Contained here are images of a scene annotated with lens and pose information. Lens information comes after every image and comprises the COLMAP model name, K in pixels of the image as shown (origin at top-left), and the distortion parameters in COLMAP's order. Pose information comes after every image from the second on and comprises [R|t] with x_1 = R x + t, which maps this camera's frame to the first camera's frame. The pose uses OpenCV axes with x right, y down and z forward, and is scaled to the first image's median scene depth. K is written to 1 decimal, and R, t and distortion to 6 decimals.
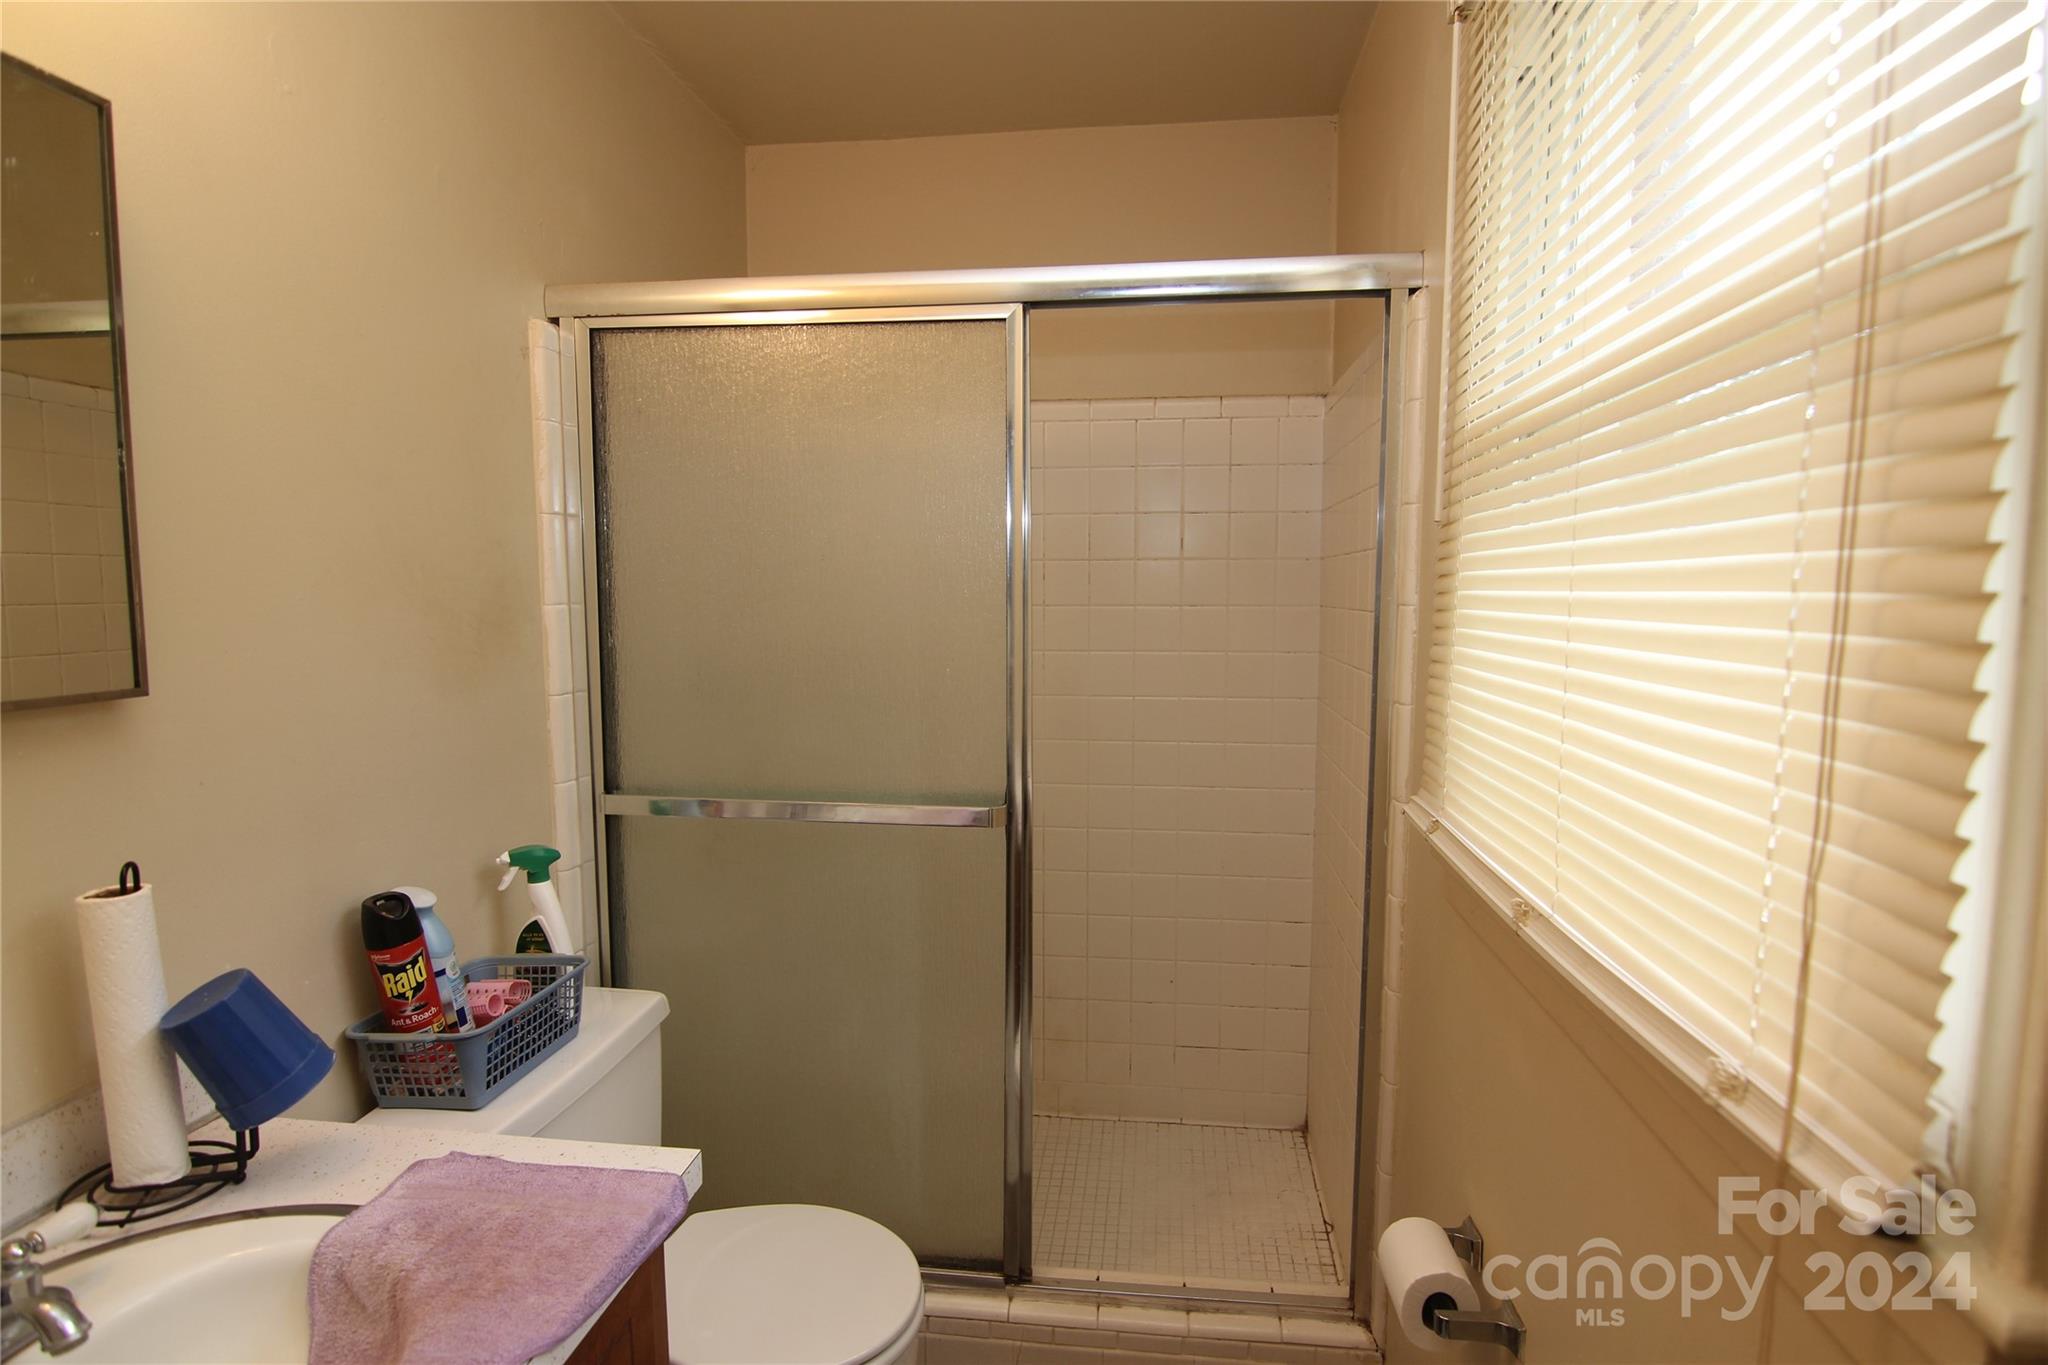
lens RADIAL K [[1045.9, 0, 1024.0], [0, 1045.9, 682.5], [0, 0, 1]] dist [0.000227, -0.000081]
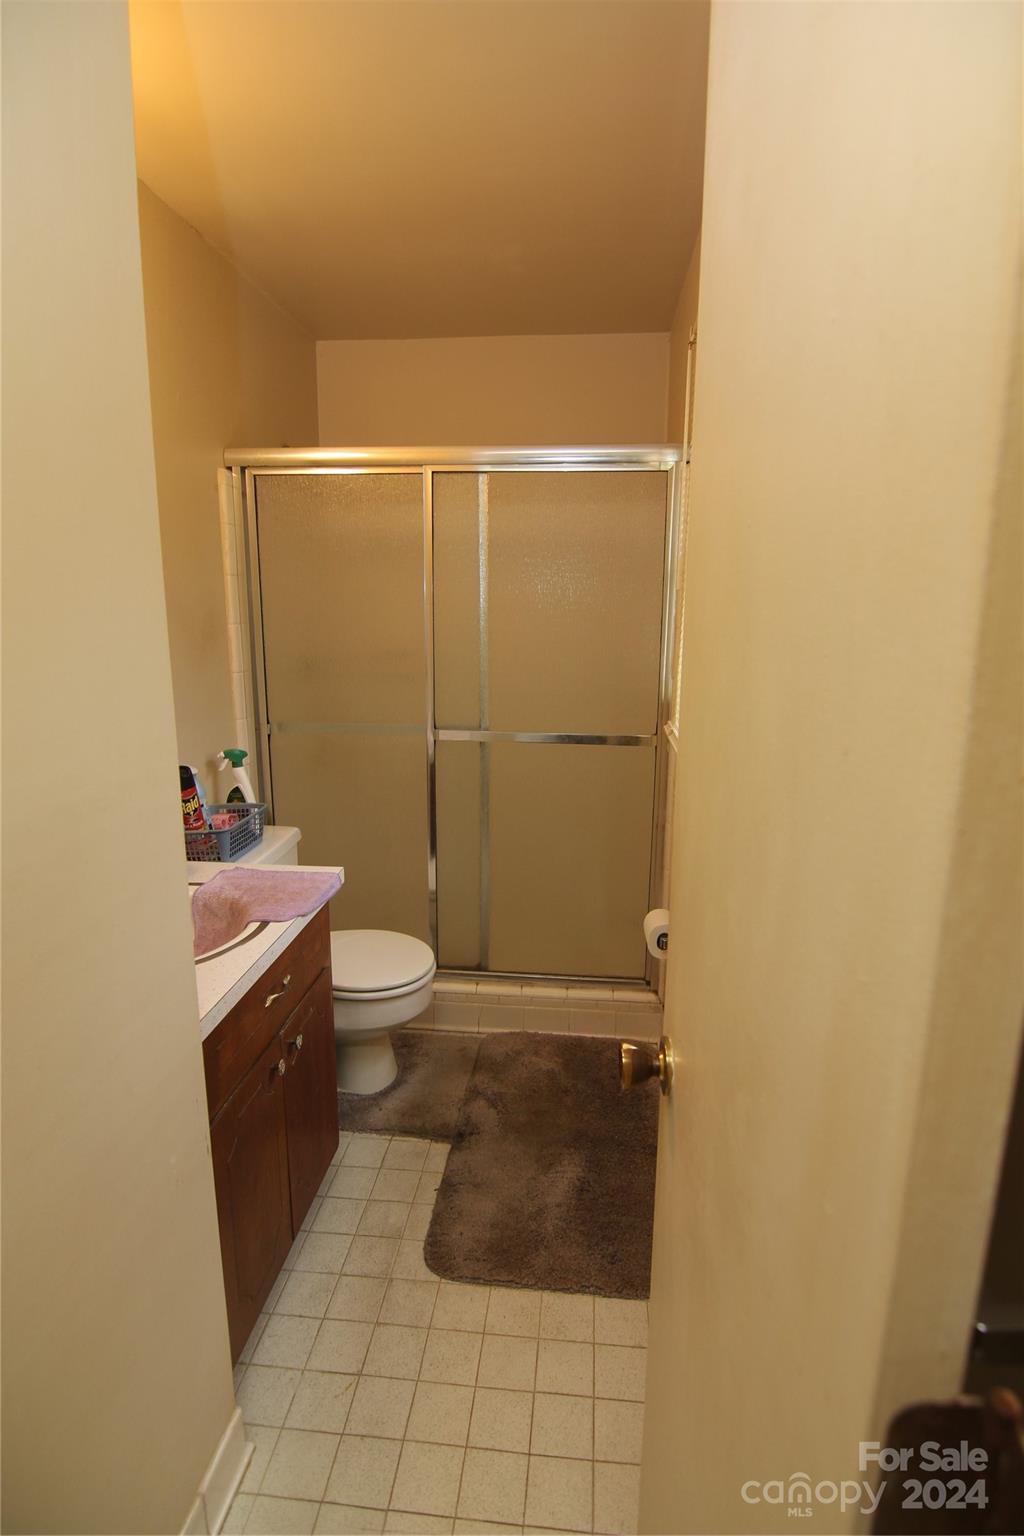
lens RADIAL K [[784.4, 0, 512.0], [0, 784.4, 768.0], [0, 0, 1]] dist [0.000227, -0.000081]
pose [[0.999539, 0.000108, 0.030366, 0.009168], [-0.003766, 0.992717, 0.120412, 0.011926], [-0.030132, -0.120471, 0.992259, -0.491842]]
